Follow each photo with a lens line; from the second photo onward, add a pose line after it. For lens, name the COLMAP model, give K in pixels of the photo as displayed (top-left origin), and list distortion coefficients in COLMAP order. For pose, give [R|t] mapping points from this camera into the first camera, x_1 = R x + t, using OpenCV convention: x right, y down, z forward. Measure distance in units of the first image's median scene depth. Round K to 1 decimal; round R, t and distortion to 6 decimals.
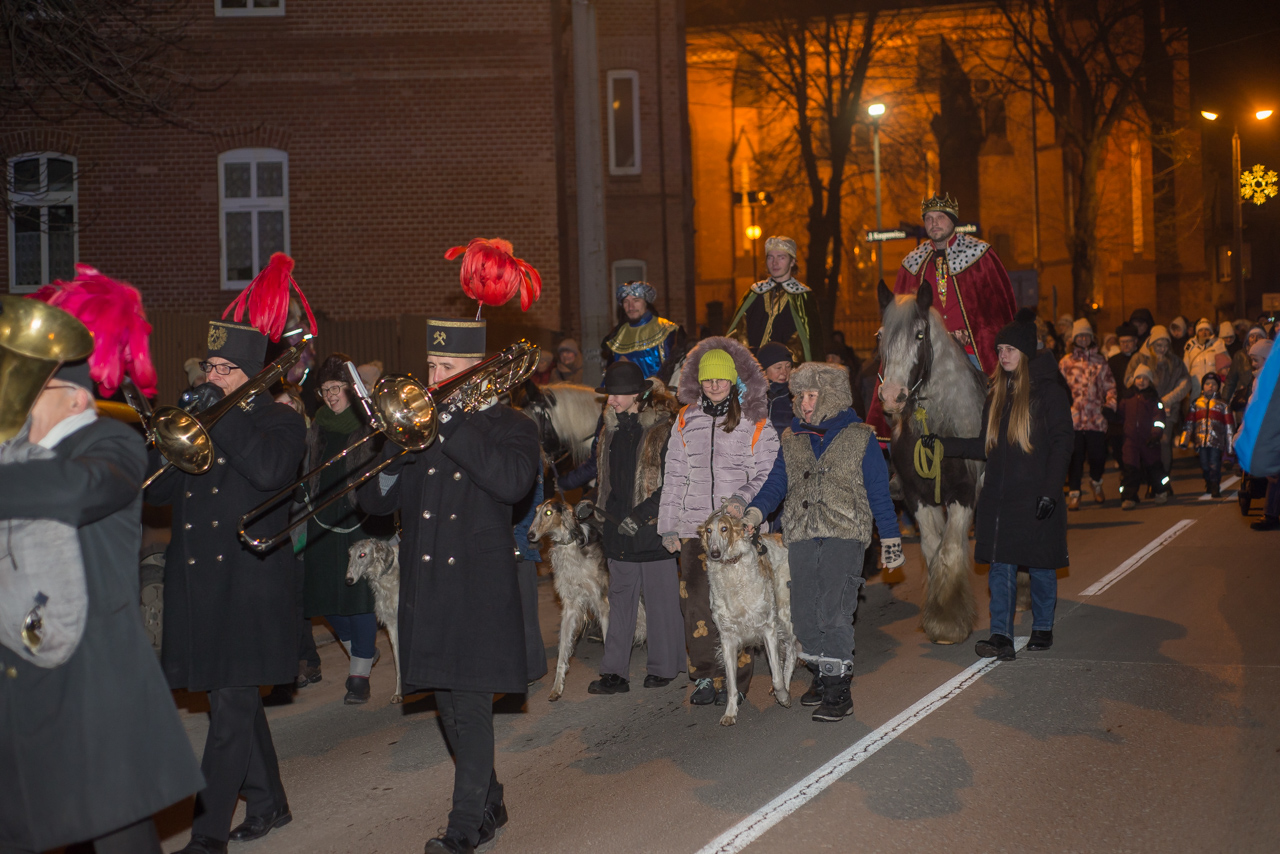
lens RADIAL K [[1900.5, 0, 640.0], [0, 1900.5, 427.0], [0, 0, 1]] dist [0.020172, 0.006422]
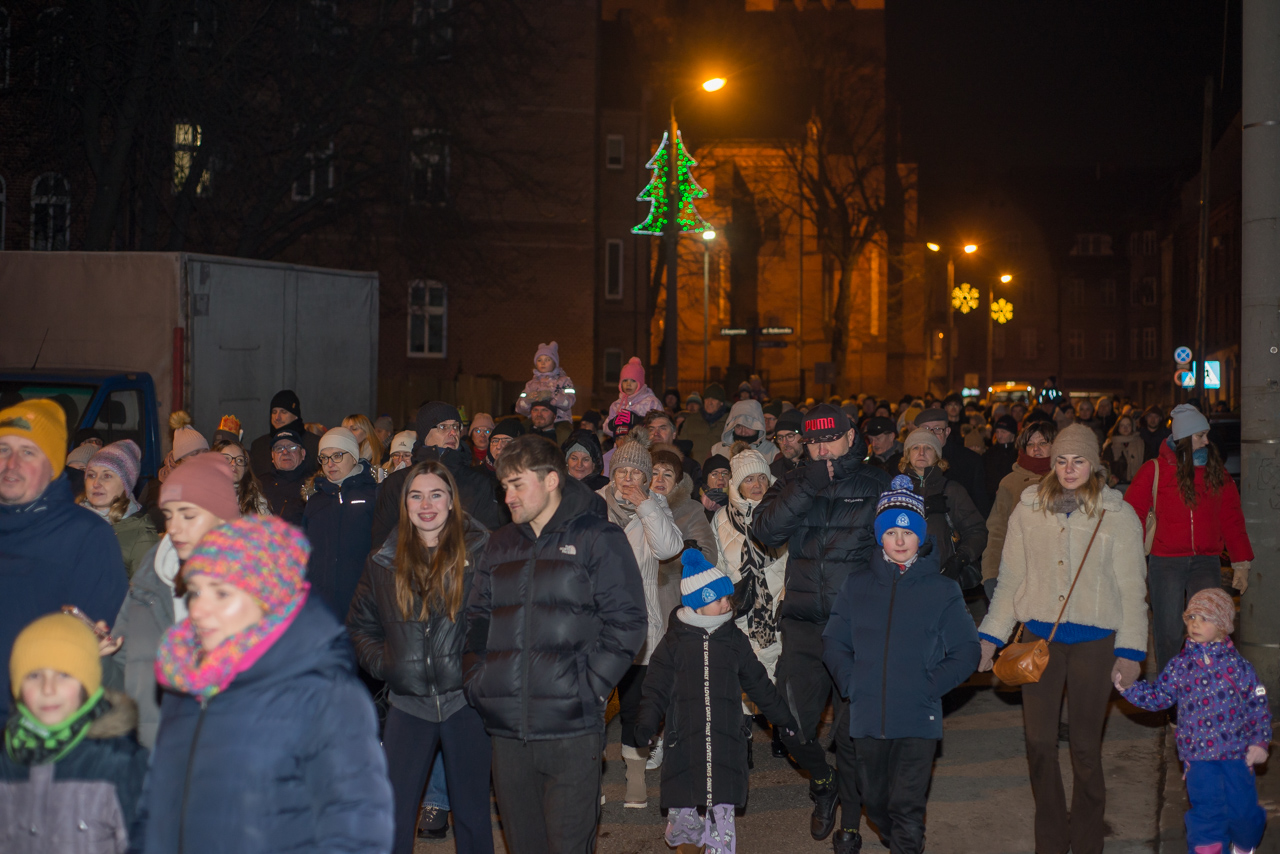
lens RADIAL K [[1866.2, 0, 640.0], [0, 1866.2, 427.0], [0, 0, 1]] dist [-0.001660, -0.020716]
pose [[0.988600, 0.046392, 0.143243, -0.109688], [-0.043198, 0.998745, -0.025326, 0.012875], [-0.144238, 0.018850, 0.989363, -0.338880]]
